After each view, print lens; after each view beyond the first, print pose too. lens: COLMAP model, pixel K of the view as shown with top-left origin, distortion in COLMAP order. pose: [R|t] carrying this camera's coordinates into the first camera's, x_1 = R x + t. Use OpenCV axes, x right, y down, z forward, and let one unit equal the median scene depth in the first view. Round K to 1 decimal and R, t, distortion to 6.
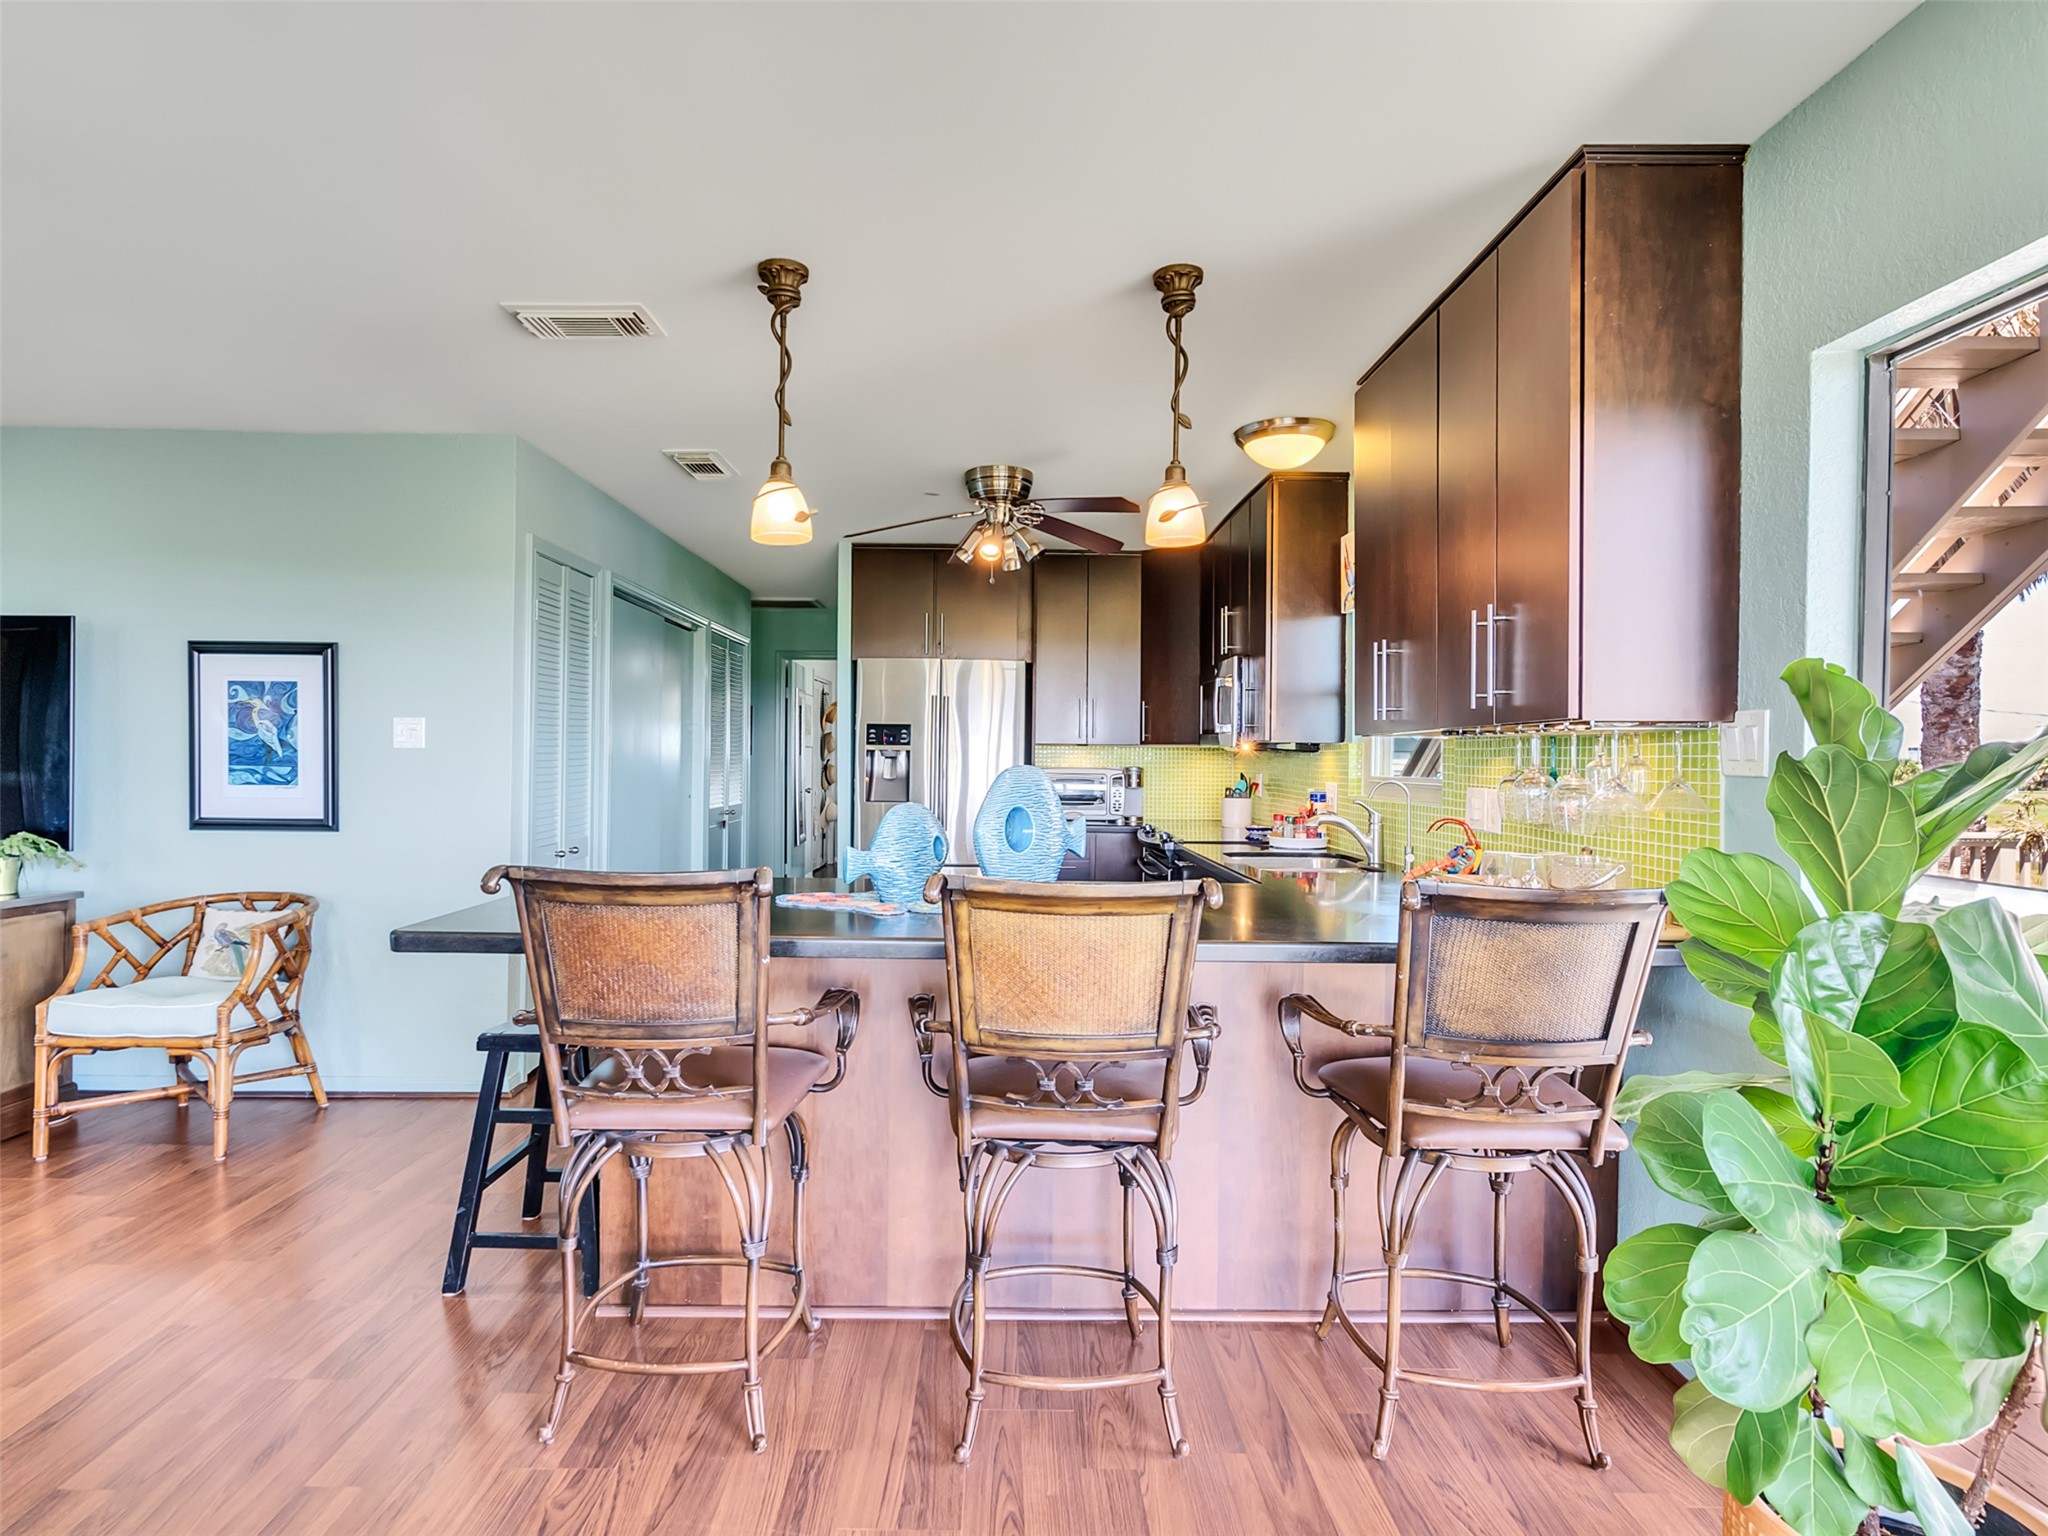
lens RADIAL K [[1043.1, 0, 1002.5], [0, 1043.1, 768.0], [0, 0, 1]] dist [-0.007626, 0.004826]
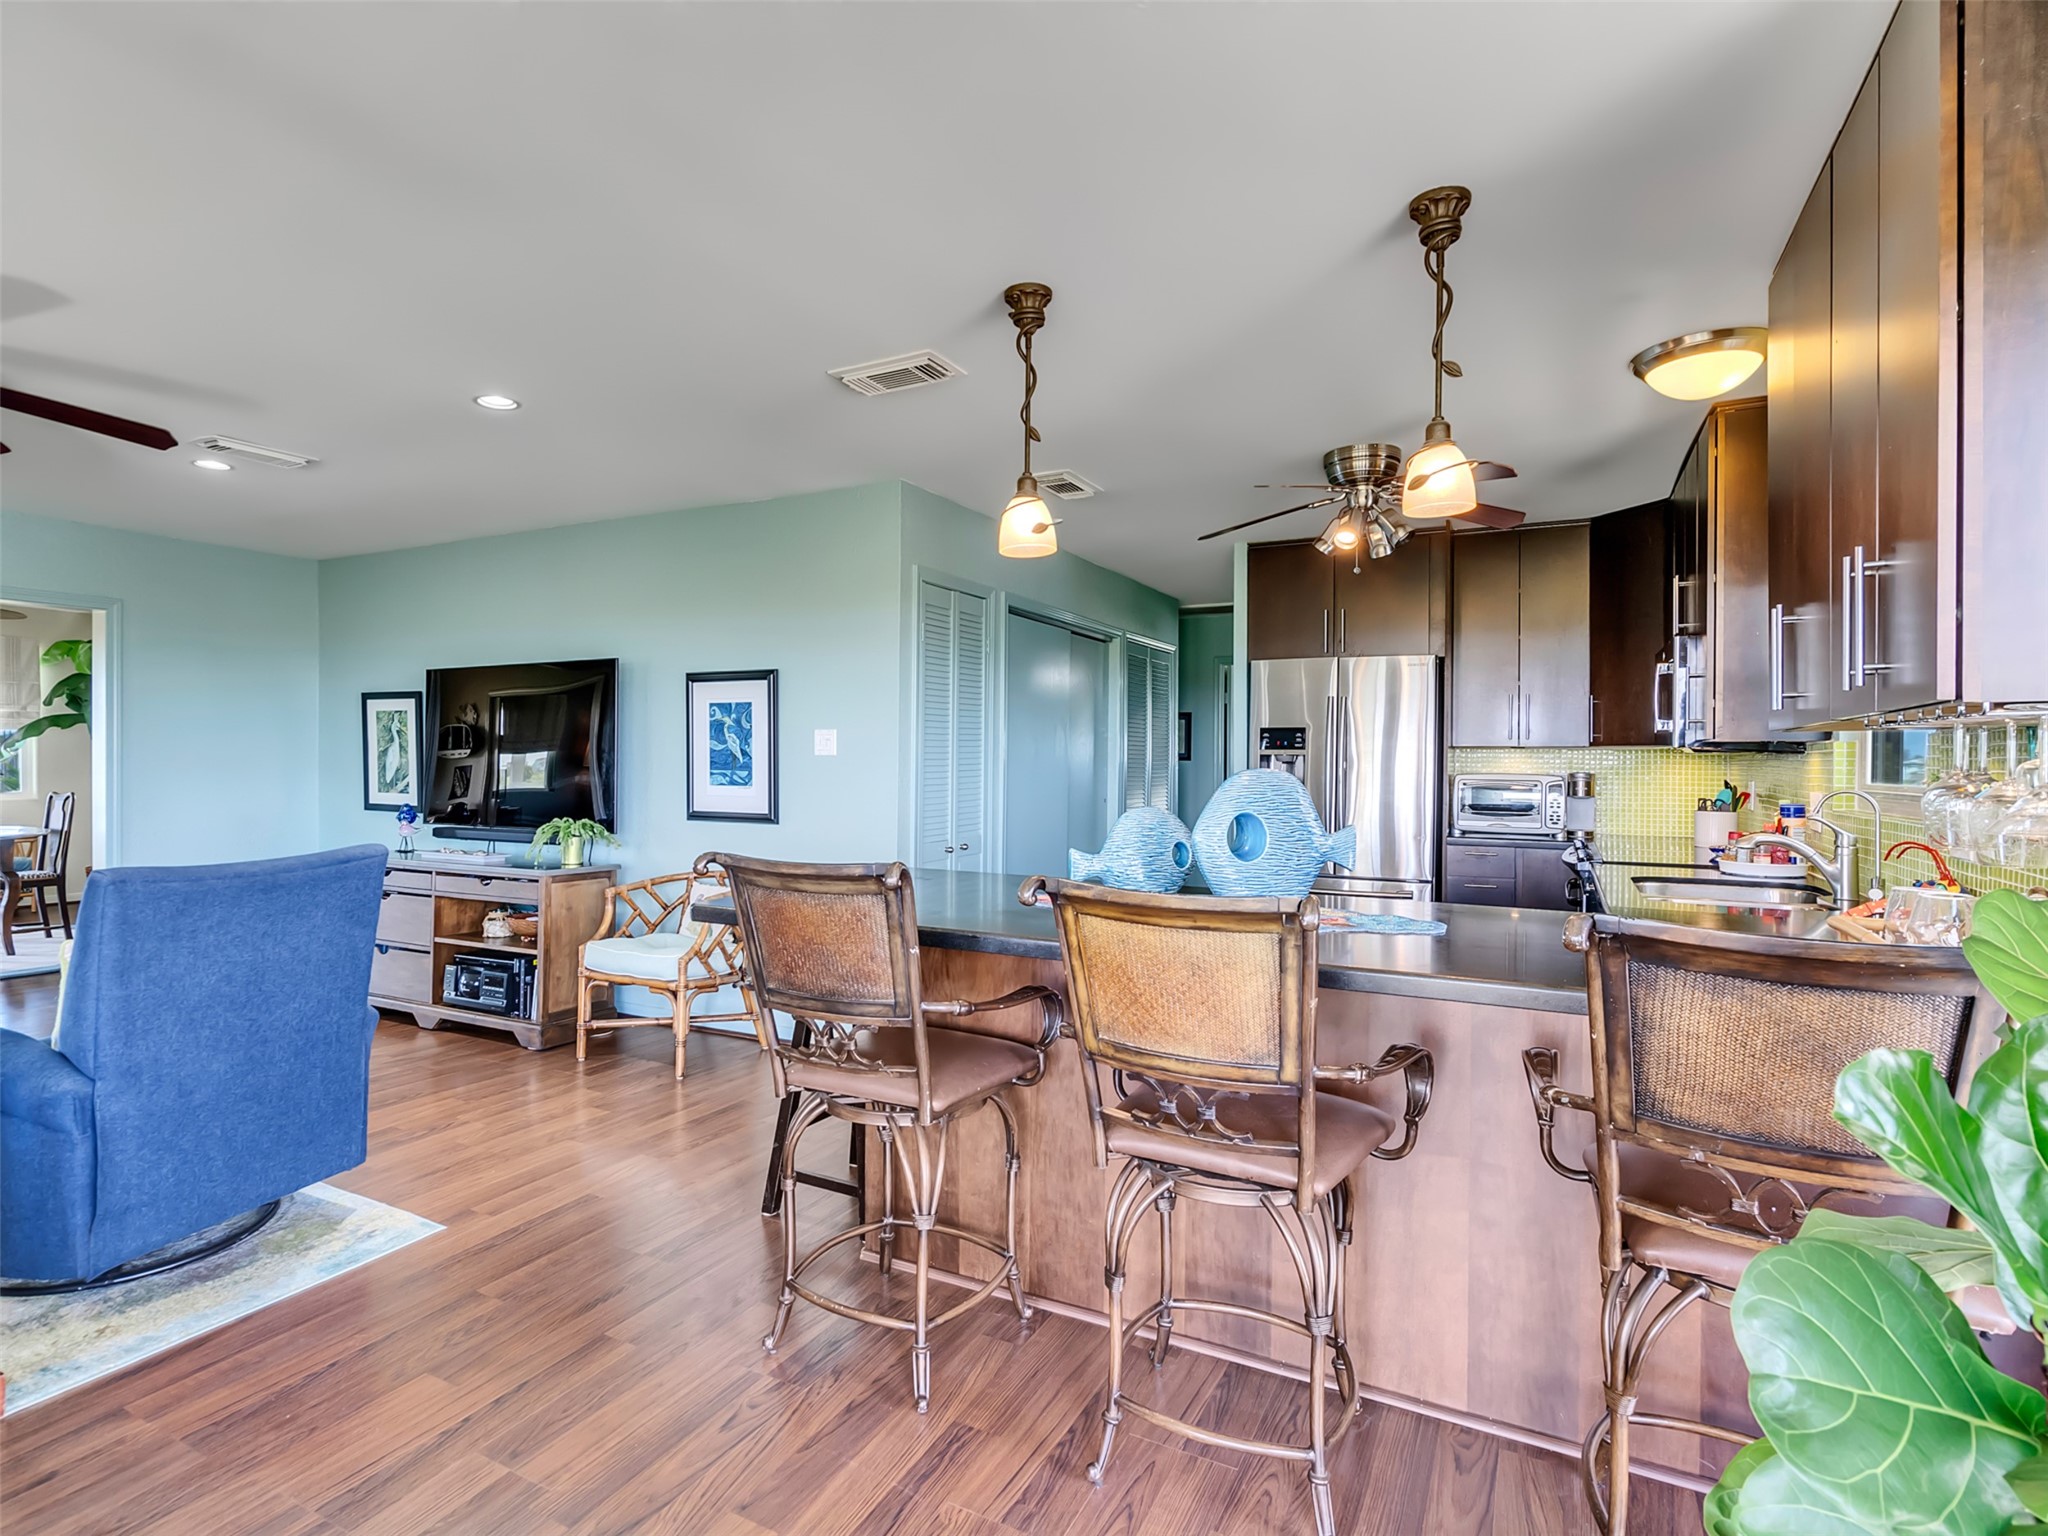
lens RADIAL K [[1043.1, 0, 1002.5], [0, 1043.1, 768.0], [0, 0, 1]] dist [-0.007626, 0.004826]
pose [[0.883451, -0.000880, -0.468522, 0.222394], [-0.002163, 0.999980, -0.005955, 0.002492], [0.468518, 0.006274, 0.883432, 0.060989]]
